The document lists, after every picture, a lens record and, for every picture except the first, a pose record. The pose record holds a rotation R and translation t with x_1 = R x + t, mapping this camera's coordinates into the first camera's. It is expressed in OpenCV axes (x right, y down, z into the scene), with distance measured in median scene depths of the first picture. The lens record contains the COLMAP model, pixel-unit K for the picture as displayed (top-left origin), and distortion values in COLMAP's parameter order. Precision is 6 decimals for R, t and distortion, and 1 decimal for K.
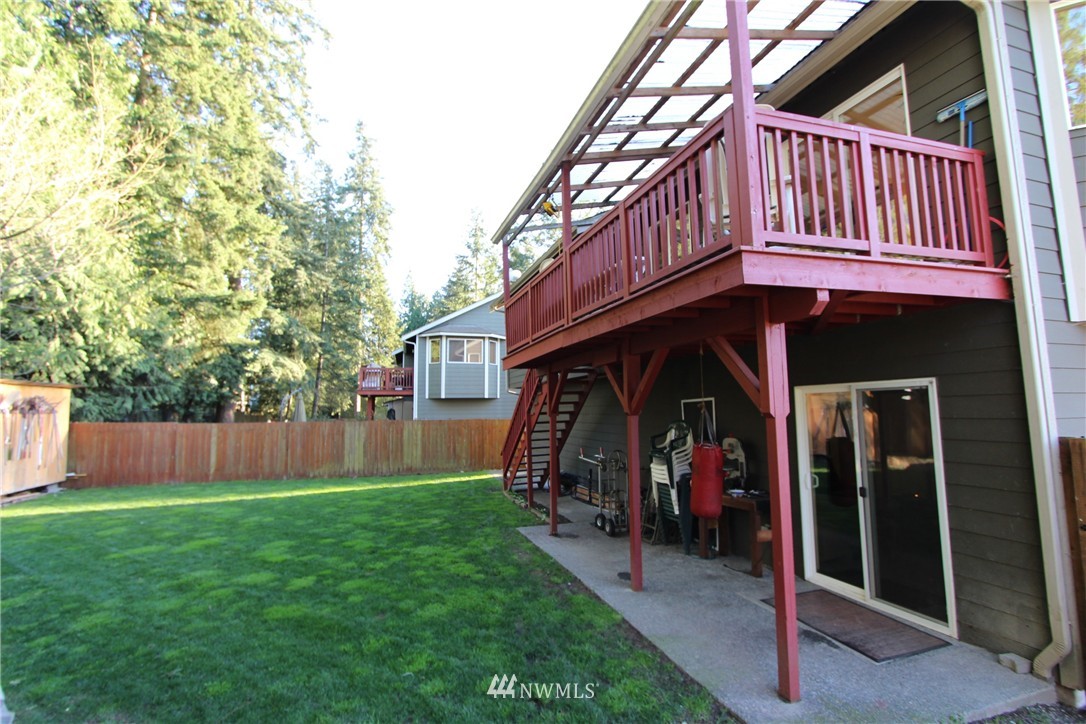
lens RADIAL K [[499.0, 0, 540.7], [0, 499.0, 362.6], [0, 0, 1]] dist [-0.023165, 0.000764]
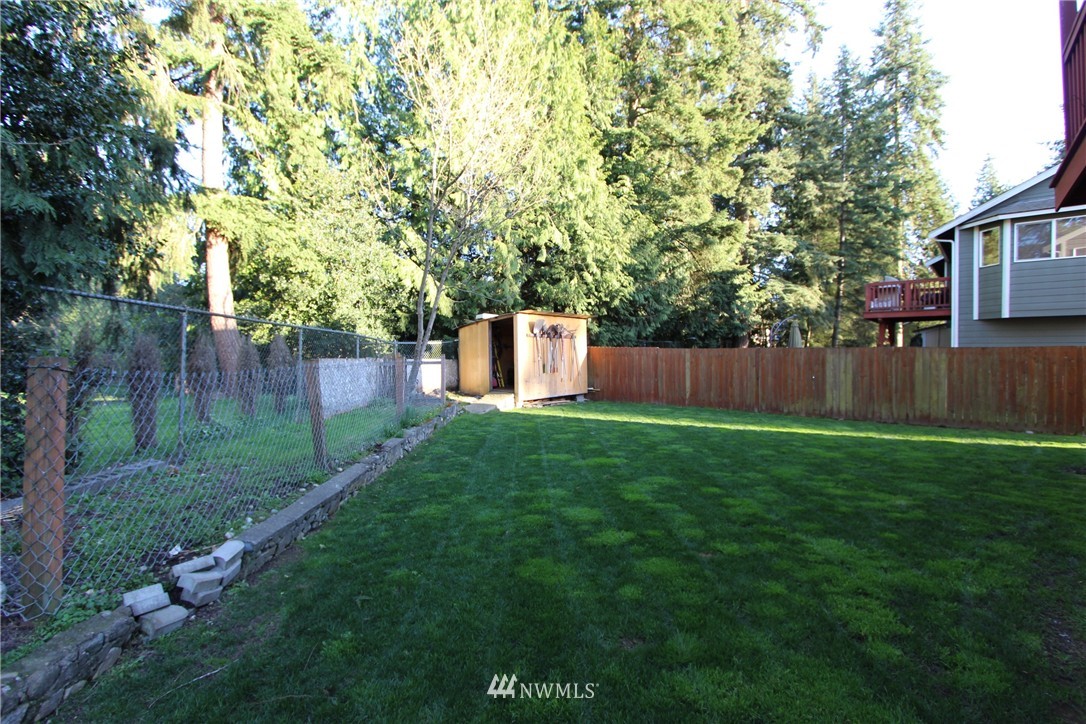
lens RADIAL K [[499.0, 0, 544.3], [0, 499.0, 356.7], [0, 0, 1]] dist [-0.023165, 0.000764]
pose [[0.535108, 0.020627, -0.844532, 0.030872], [0.071405, 0.995020, 0.069545, 0.051400], [0.841760, -0.097518, 0.530971, 0.230373]]
